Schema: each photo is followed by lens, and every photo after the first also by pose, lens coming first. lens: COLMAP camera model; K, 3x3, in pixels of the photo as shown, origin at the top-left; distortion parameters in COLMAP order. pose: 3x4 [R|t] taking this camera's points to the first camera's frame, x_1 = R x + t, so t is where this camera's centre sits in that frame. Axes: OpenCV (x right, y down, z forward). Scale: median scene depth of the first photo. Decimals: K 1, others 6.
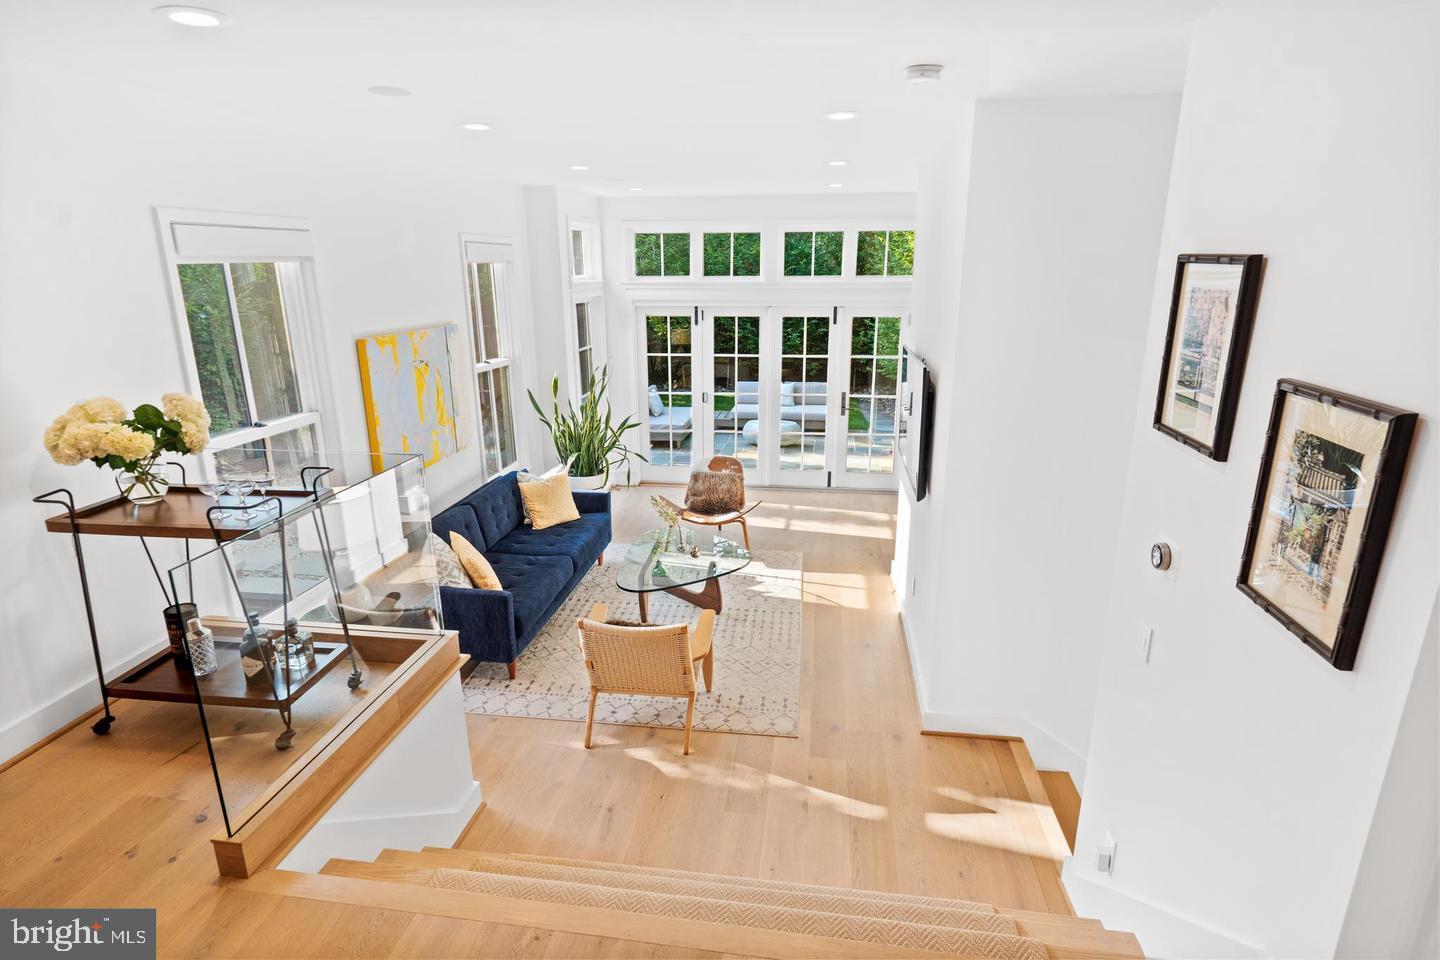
lens RADIAL K [[768.8, 0, 720.0], [0, 768.8, 480.0], [0, 0, 1]] dist [-0.003852, -0.001171]
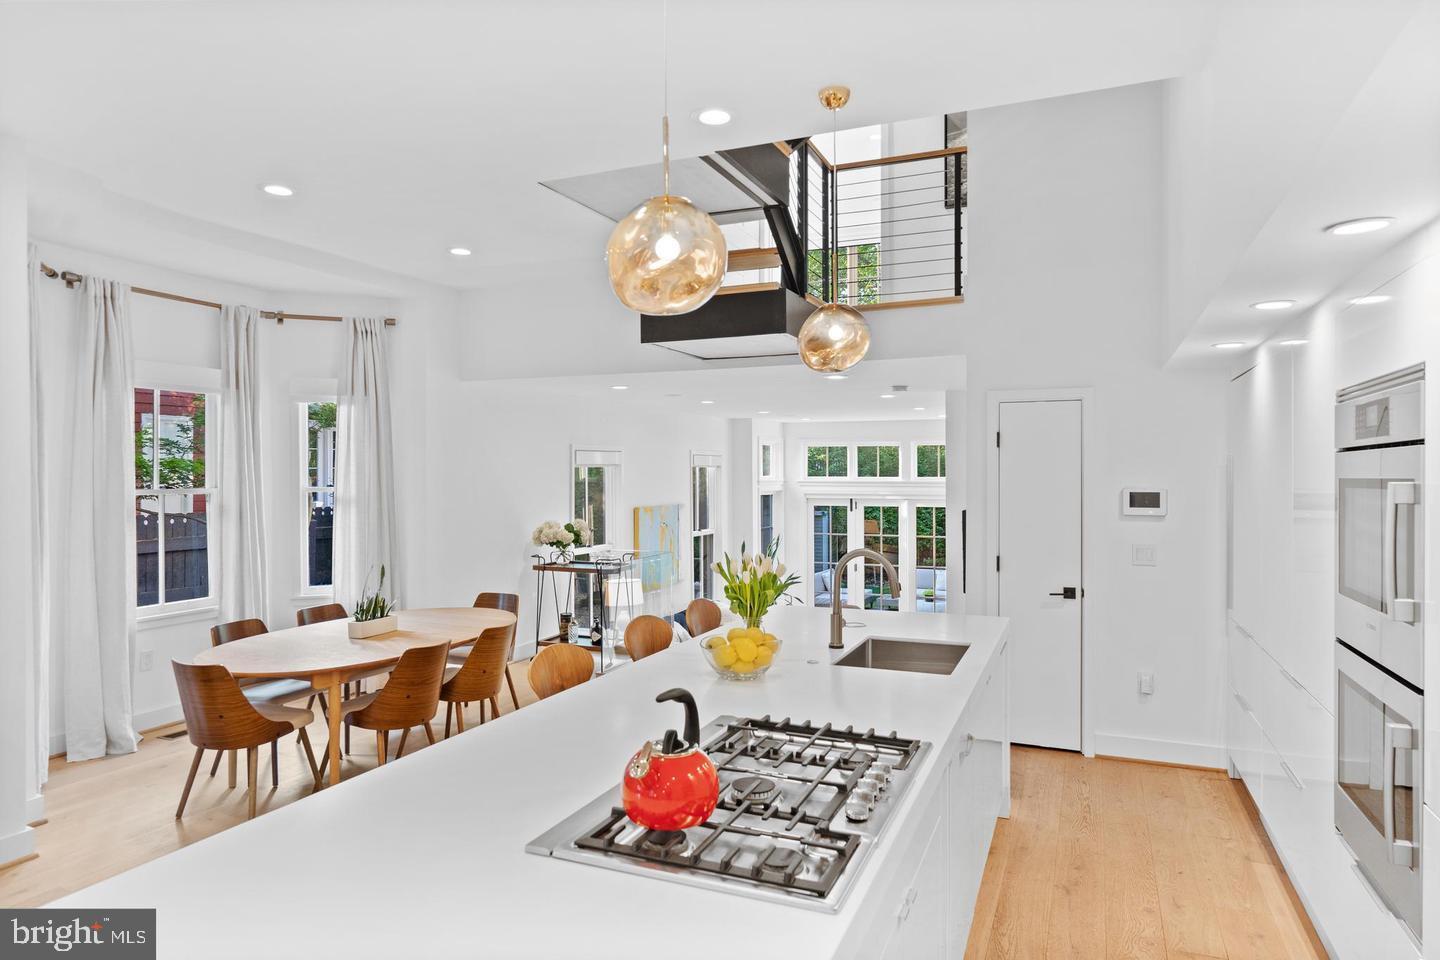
lens RADIAL K [[860.2, 0, 720.0], [0, 860.2, 480.0], [0, 0, 1]] dist [-0.000723, -0.000217]
pose [[0.966395, 0.009892, -0.256870, 0.398924], [-0.074987, 0.966647, -0.244890, 0.386254], [0.245880, 0.255922, 0.934905, -1.416449]]
